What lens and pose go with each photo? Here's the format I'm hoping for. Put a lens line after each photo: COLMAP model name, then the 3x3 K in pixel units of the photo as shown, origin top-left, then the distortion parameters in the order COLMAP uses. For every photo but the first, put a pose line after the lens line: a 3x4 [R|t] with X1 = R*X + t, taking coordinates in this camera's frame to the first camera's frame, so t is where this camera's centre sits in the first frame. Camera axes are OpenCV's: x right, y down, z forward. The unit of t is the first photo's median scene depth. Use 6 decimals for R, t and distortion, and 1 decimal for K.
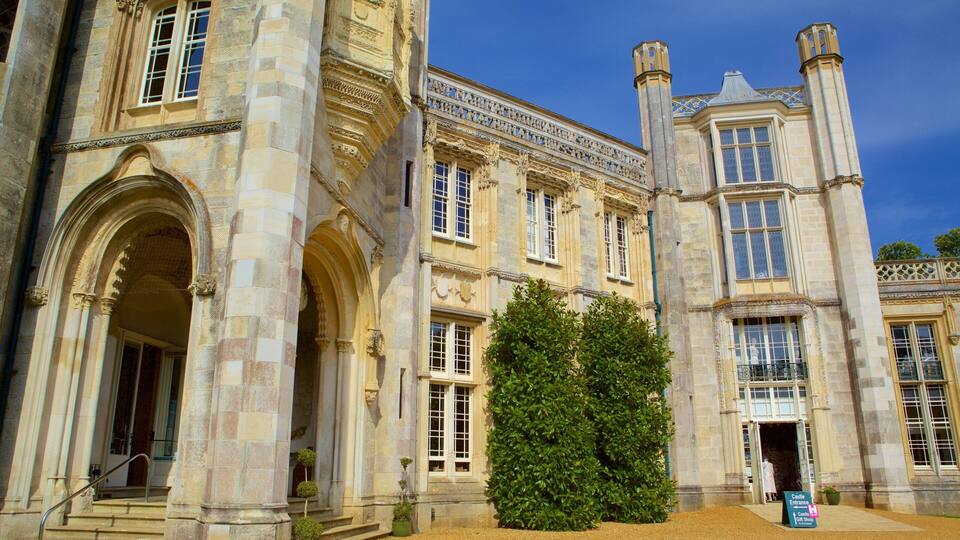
lens RADIAL K [[656.2, 0, 480.8], [0, 656.2, 298.5], [0, 0, 1]] dist [-0.102125, 0.069389]
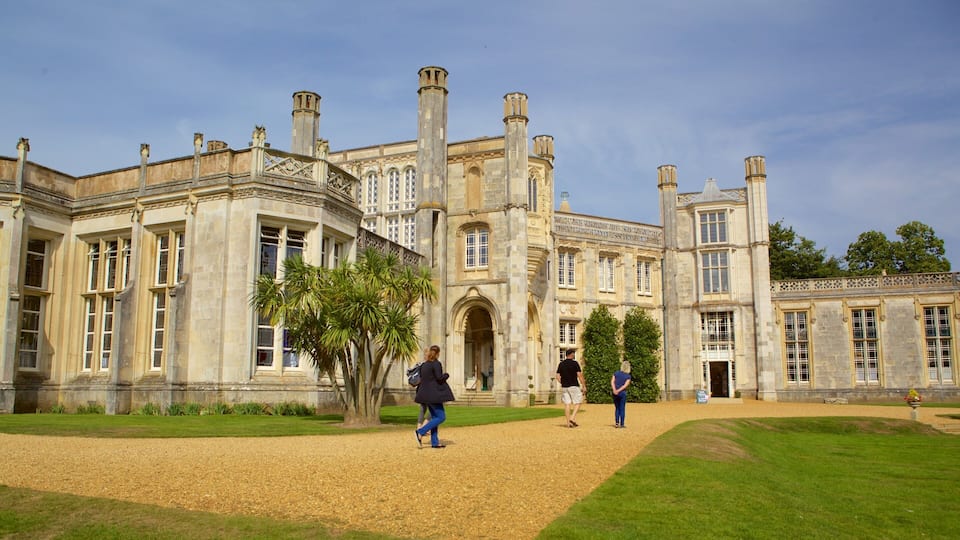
lens RADIAL K [[648.8, 0, 479.5], [0, 648.8, 326.7], [0, 0, 1]] dist [-0.091626, 0.004819]
pose [[0.987018, -0.015655, -0.159848, 0.015478], [0.040958, 0.986867, 0.156253, -0.284669], [0.155303, -0.160772, 0.974697, -1.175170]]
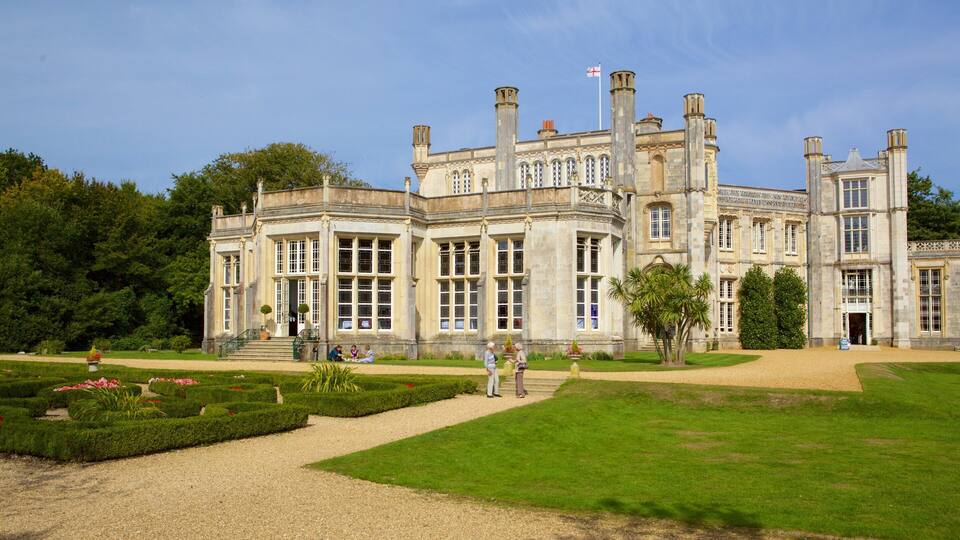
lens RADIAL K [[754.8, 0, 479.2], [0, 754.8, 312.4], [0, 0, 1]] dist [-0.090657, 0.076895]
pose [[0.970116, -0.005315, -0.242583, -0.248611], [0.061771, 0.972230, 0.225728, -0.528497], [0.234647, -0.233967, 0.943504, -1.974247]]
